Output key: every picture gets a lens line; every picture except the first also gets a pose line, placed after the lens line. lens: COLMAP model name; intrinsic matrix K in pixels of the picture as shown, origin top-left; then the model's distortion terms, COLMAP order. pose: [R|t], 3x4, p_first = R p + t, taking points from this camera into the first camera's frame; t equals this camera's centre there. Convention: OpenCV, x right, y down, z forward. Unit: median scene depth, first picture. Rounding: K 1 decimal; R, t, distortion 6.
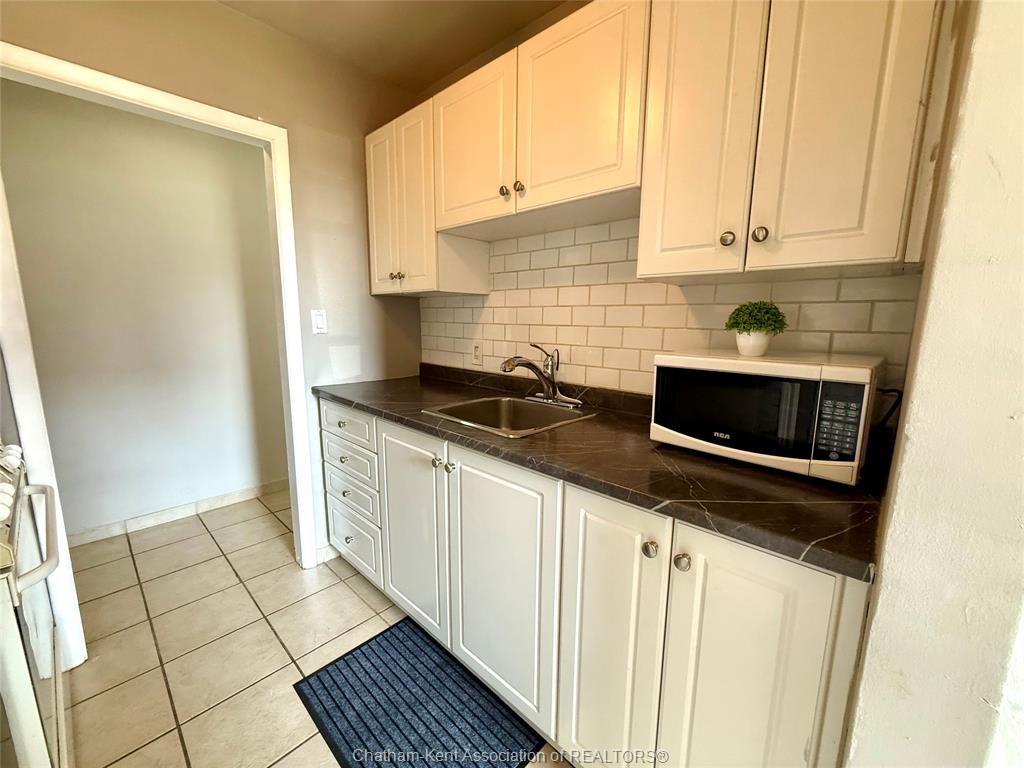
lens RADIAL K [[407.1, 0, 516.1], [0, 407.1, 384.6], [0, 0, 1]] dist [0.000046, 0.000065]
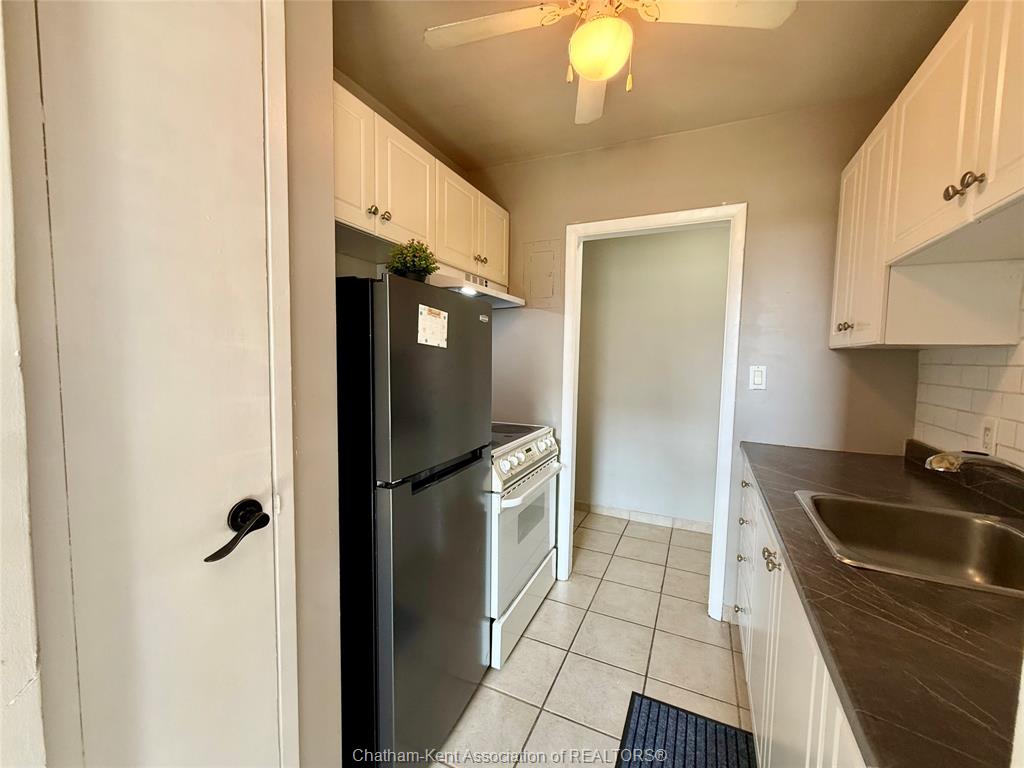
lens RADIAL K [[407.1, 0, 516.1], [0, 407.1, 385.5], [0, 0, 1]] dist [0.000046, 0.000065]
pose [[0.315059, 0.061158, -0.947100, 0.303679], [-0.170407, 0.985349, 0.006941, -0.048163], [0.933649, 0.159205, 0.320865, 0.154117]]
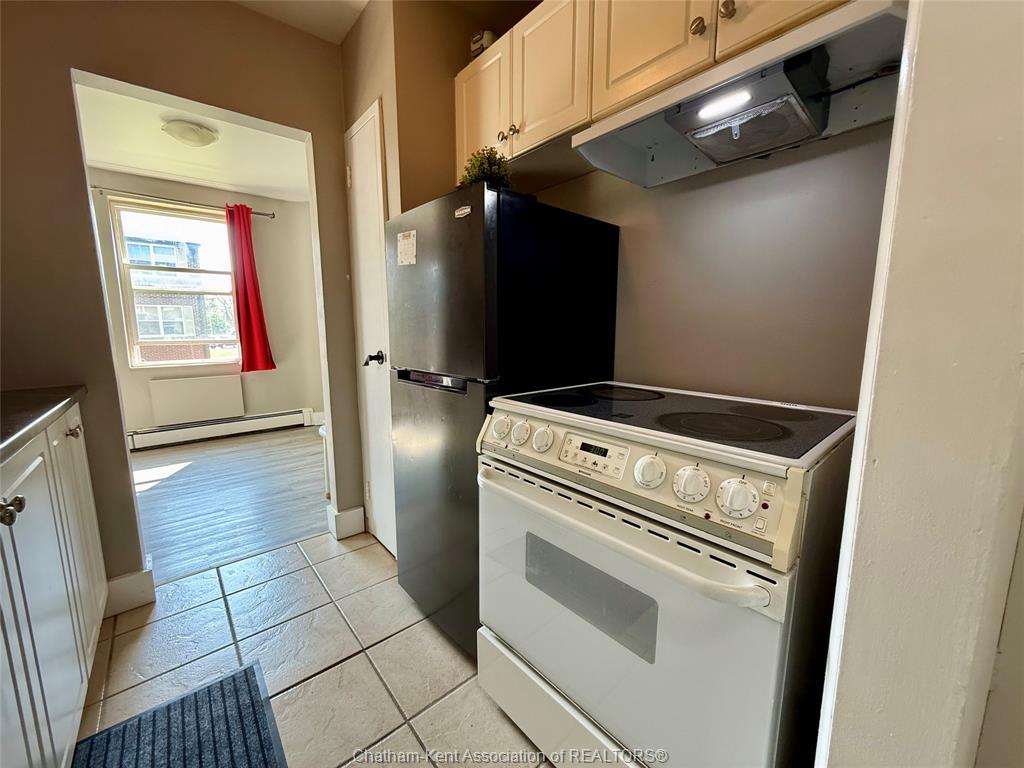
lens RADIAL K [[407.1, 0, 514.1], [0, 407.1, 384.7], [0, 0, 1]] dist [0.000046, 0.000065]
pose [[-0.993391, -0.023416, 0.112363, -0.702156], [0.011887, 0.952713, 0.303639, -0.101873], [-0.114159, 0.302968, -0.946138, 1.044460]]
